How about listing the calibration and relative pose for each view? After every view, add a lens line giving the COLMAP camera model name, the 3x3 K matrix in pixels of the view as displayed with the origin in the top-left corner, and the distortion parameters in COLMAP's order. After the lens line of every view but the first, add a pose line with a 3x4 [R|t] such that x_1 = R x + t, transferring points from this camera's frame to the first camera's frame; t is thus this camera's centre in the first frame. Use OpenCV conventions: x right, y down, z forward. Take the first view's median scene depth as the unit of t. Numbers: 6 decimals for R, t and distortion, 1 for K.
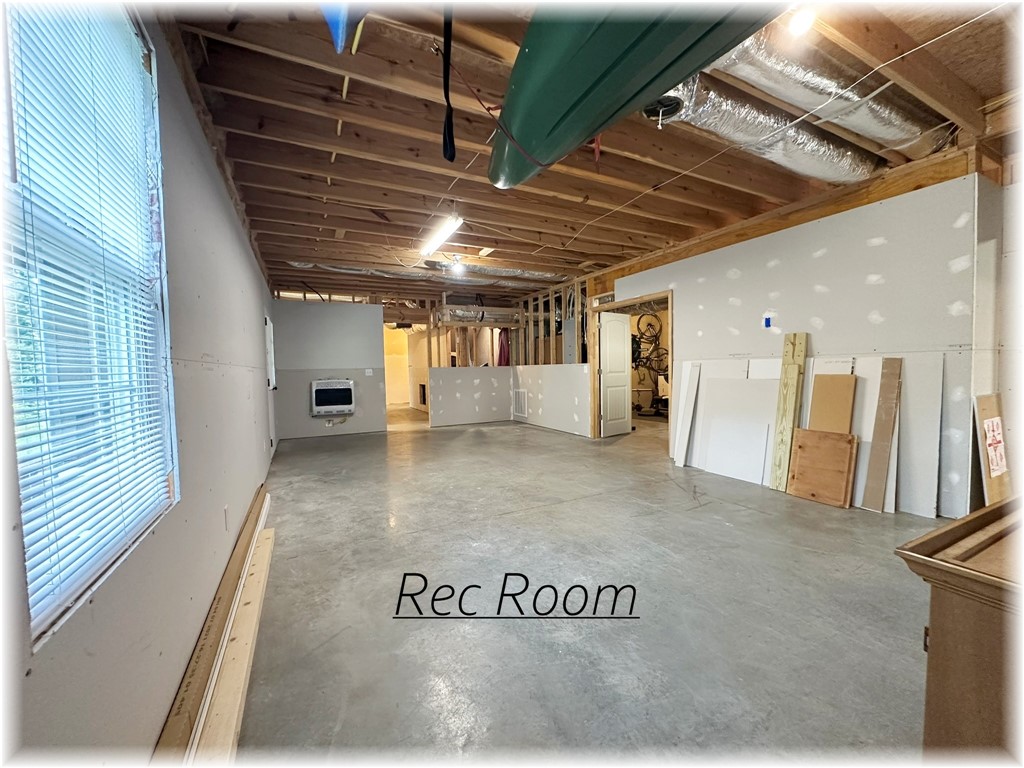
lens RADIAL K [[405.8, 0, 512.9], [0, 405.8, 387.0], [0, 0, 1]] dist [-0.000824, -0.000053]
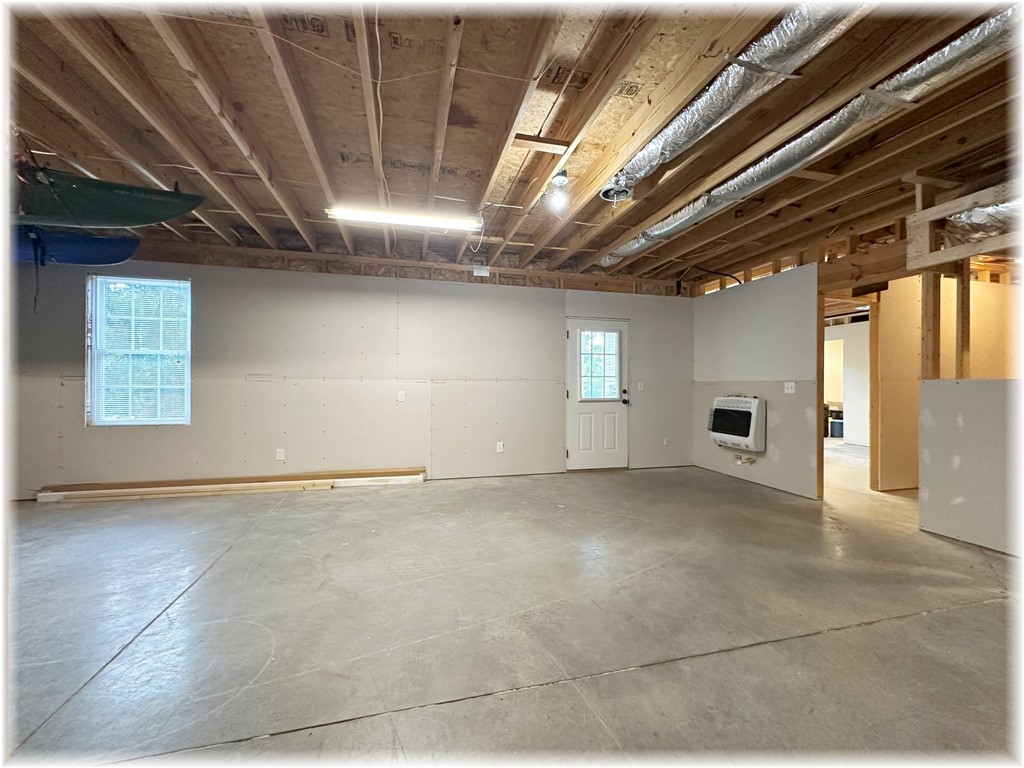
lens RADIAL K [[405.8, 0, 511.7], [0, 405.8, 383.9], [0, 0, 1]] dist [-0.000824, -0.000053]
pose [[-0.224940, 0.019315, -0.974181, 0.559455], [-0.041546, 0.998704, 0.029394, -0.079955], [0.973487, 0.047085, -0.223846, 1.419480]]
